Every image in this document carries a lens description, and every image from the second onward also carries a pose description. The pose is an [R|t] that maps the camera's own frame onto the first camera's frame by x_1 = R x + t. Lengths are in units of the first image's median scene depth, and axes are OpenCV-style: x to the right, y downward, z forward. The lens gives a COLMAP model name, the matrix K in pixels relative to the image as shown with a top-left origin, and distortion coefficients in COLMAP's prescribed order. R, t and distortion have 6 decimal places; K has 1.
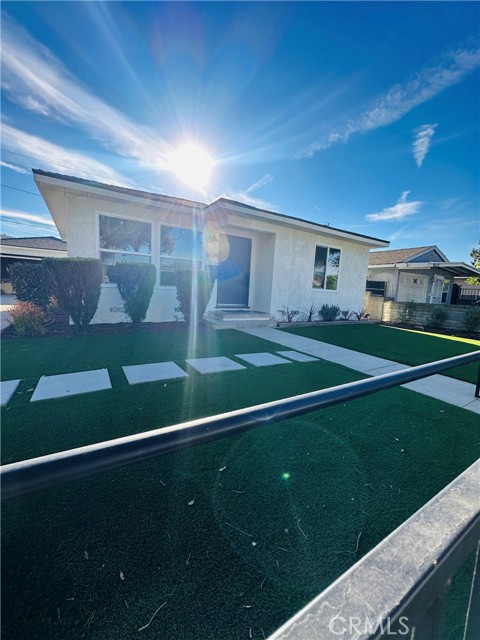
lens RADIAL K [[255.8, 0, 240.2], [0, 255.8, 331.5], [0, 0, 1]] dist [-0.011231, 0.001683]
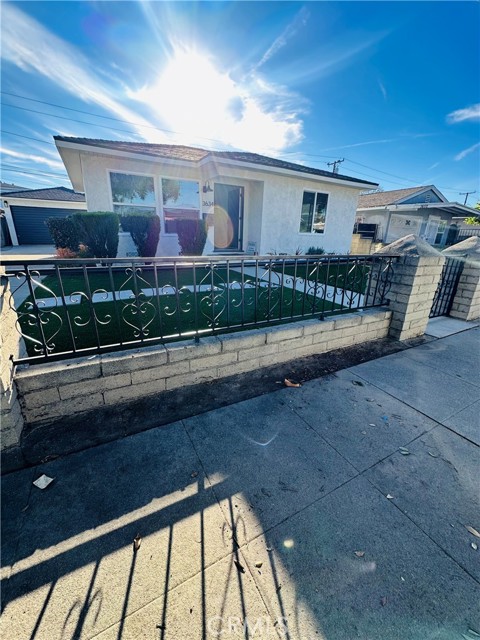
lens RADIAL K [[255.8, 0, 240.1], [0, 255.8, 324.9], [0, 0, 1]] dist [-0.011231, 0.001683]
pose [[0.998566, -0.006353, -0.053157, 0.059763], [0.015414, 0.985005, 0.171834, 0.026149], [0.051269, -0.172407, 0.983691, -0.139374]]
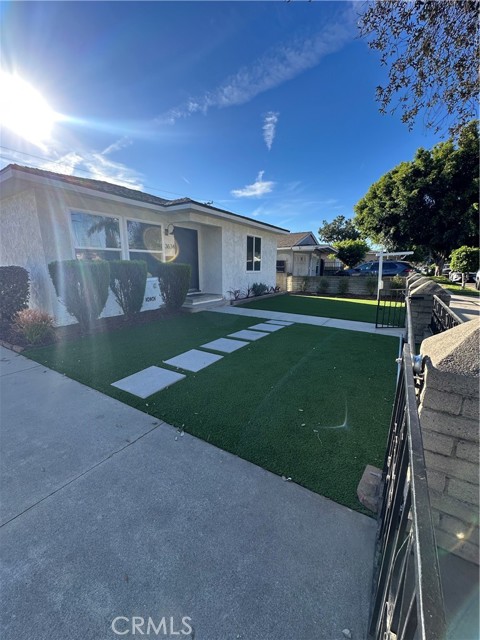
lens RADIAL K [[255.8, 0, 242.2], [0, 255.8, 326.5], [0, 0, 1]] dist [-0.011231, 0.001683]
pose [[0.891549, -0.151137, 0.426963, -0.235129], [0.118094, 0.987645, 0.103013, -0.024339], [-0.437257, -0.041420, 0.898382, -0.090740]]
